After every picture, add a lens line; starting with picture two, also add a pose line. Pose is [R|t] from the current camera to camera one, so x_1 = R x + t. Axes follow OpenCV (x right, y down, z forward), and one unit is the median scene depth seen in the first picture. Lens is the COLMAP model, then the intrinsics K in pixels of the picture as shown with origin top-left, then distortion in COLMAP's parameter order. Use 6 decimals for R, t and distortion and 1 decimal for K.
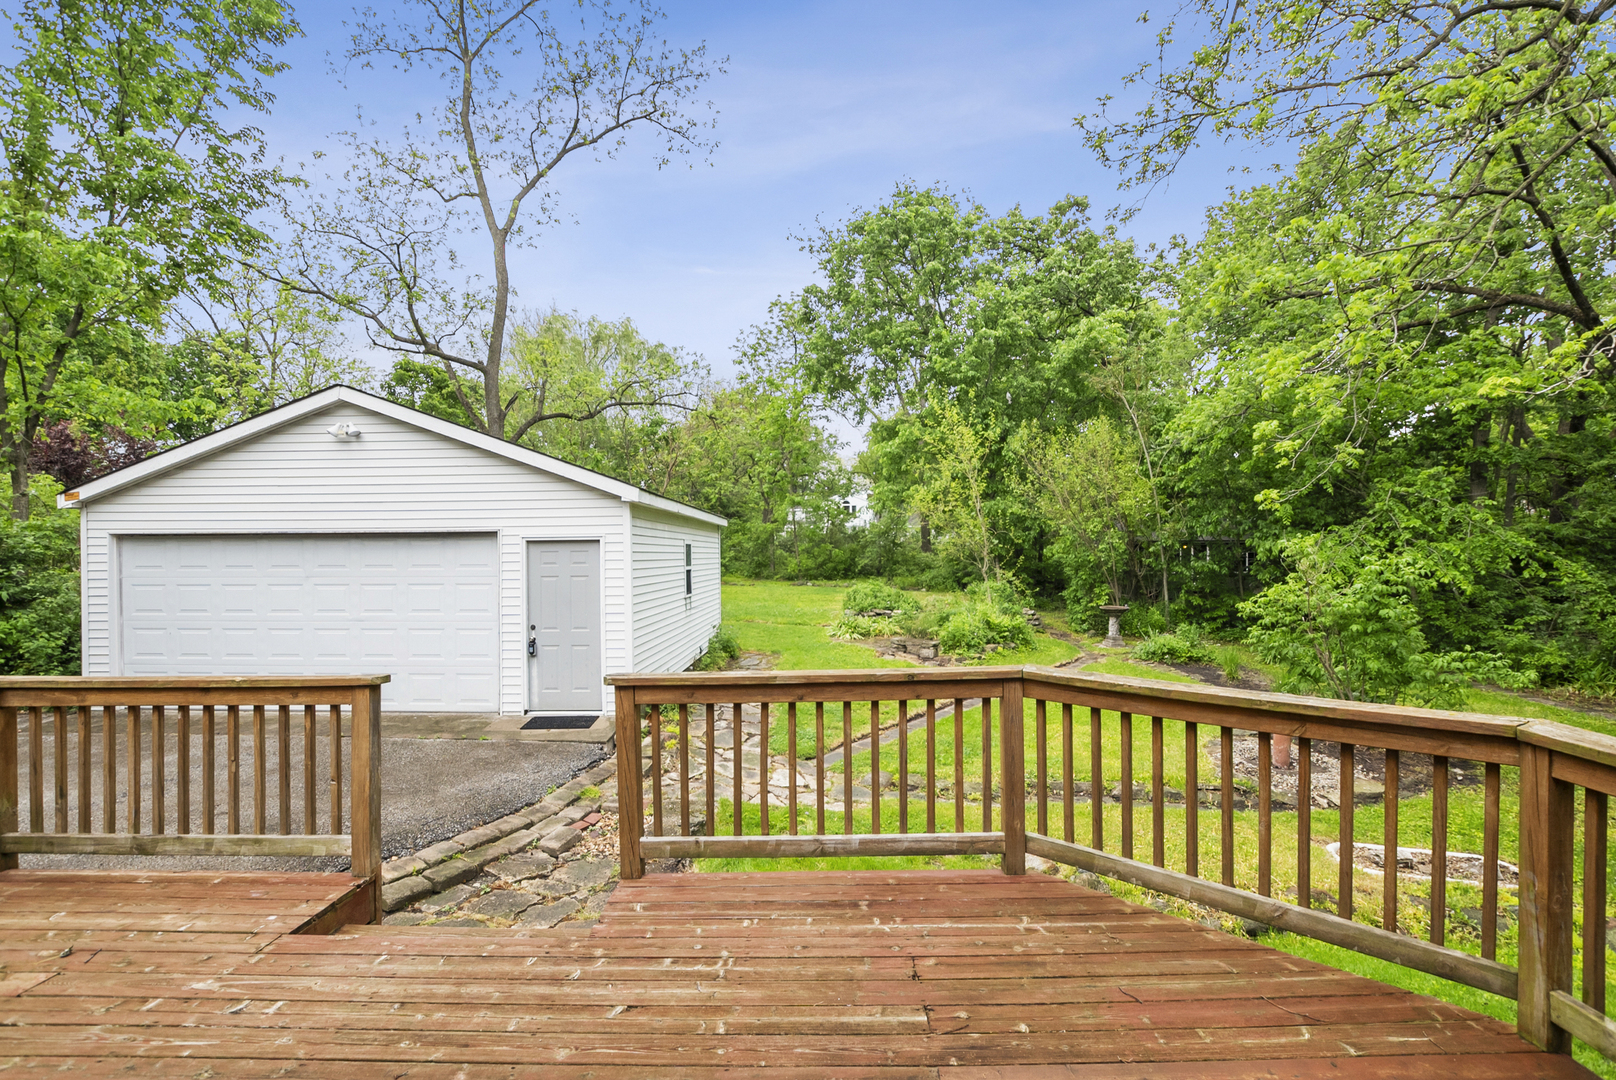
lens RADIAL K [[727.9, 0, 810.1], [0, 727.9, 545.0], [0, 0, 1]] dist [-0.002153, 0.000260]
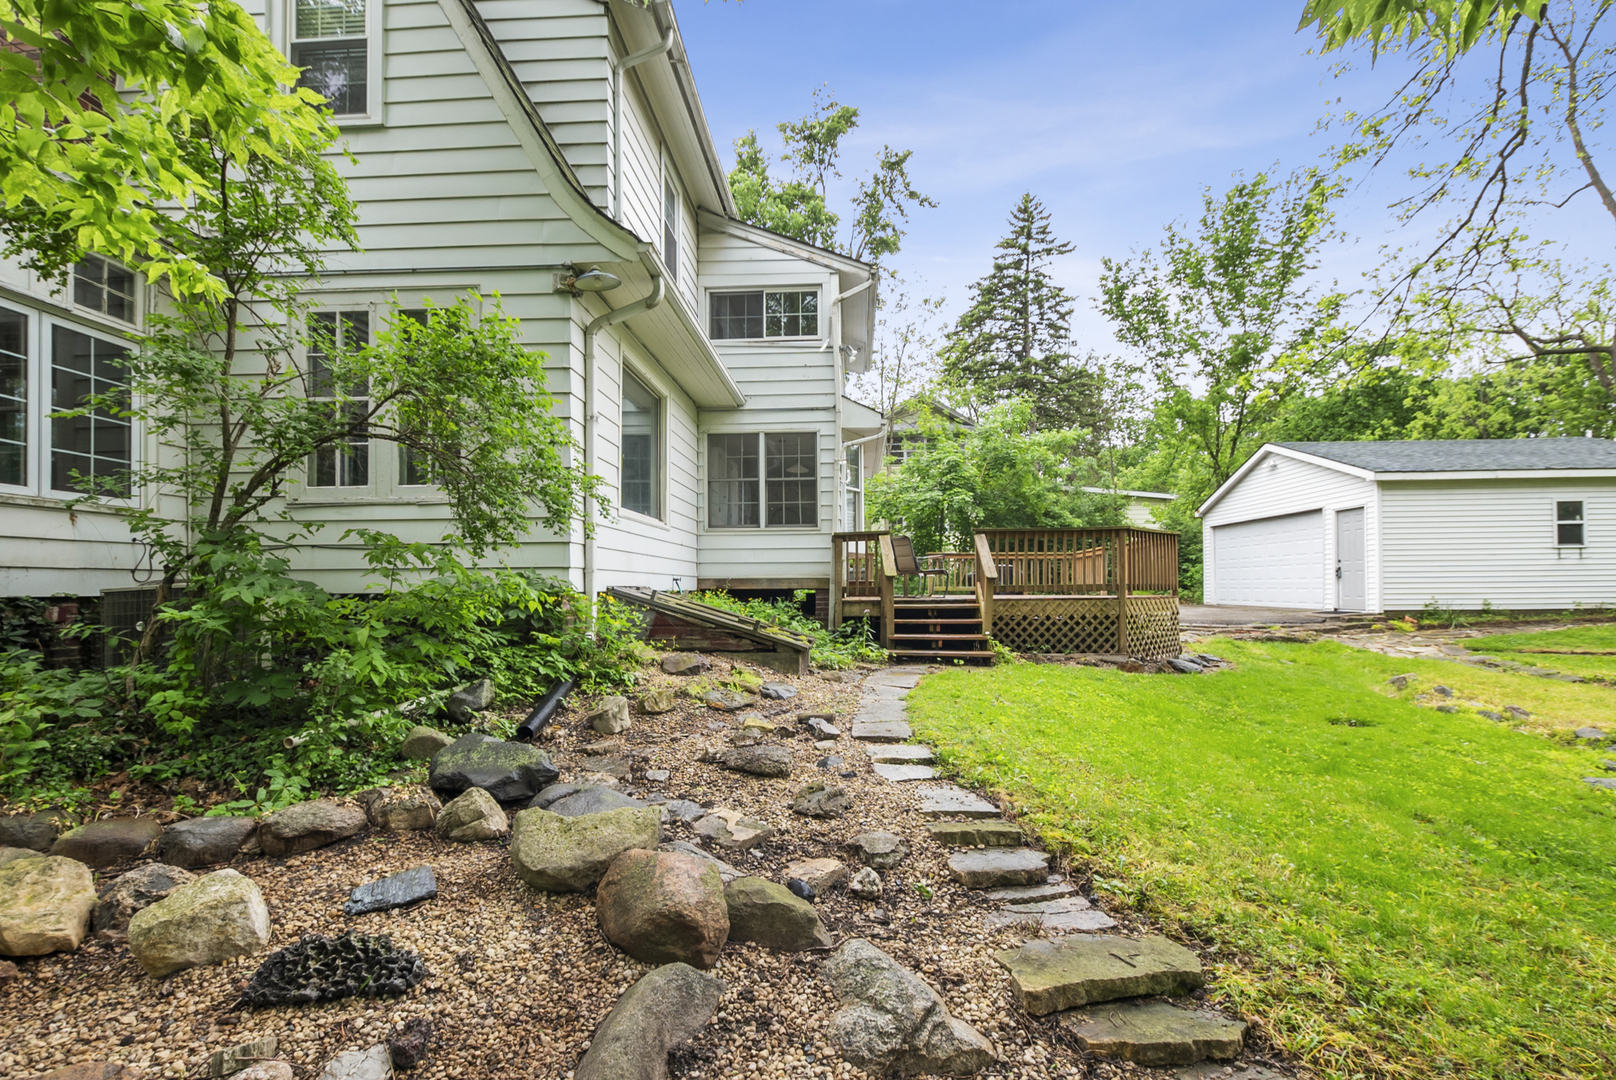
lens RADIAL K [[727.9, 0, 816.4], [0, 727.9, 588.0], [0, 0, 1]] dist [-0.002153, 0.000260]
pose [[-0.009087, 0.008722, -0.999921, 0.564007], [0.026346, 0.999617, 0.008480, 0.053879], [0.999612, -0.026267, -0.009313, -0.096745]]
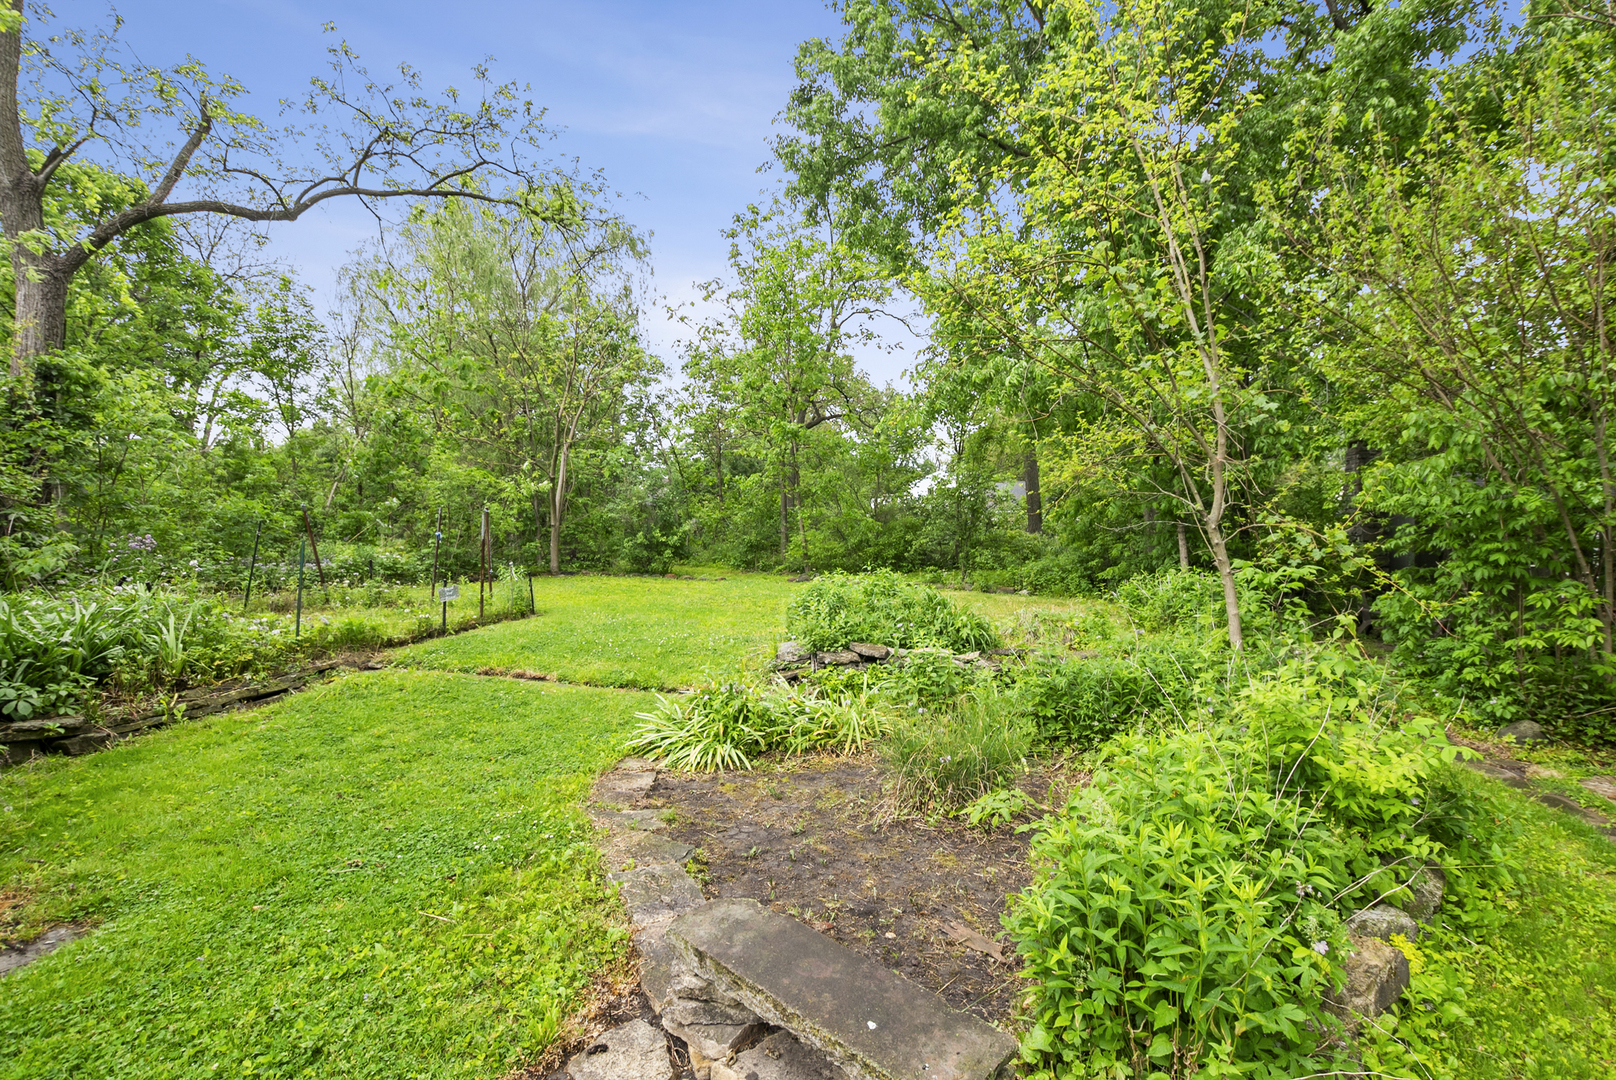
lens RADIAL K [[789.5, 0, 798.2], [0, 789.5, 528.8], [0, 0, 1]] dist [-0.023535, 0.003749]
pose [[0.989371, 0.003535, -0.145370, 0.115577], [-0.005997, 0.999846, -0.016503, 0.039033], [0.145289, 0.017199, 0.989240, 0.614559]]
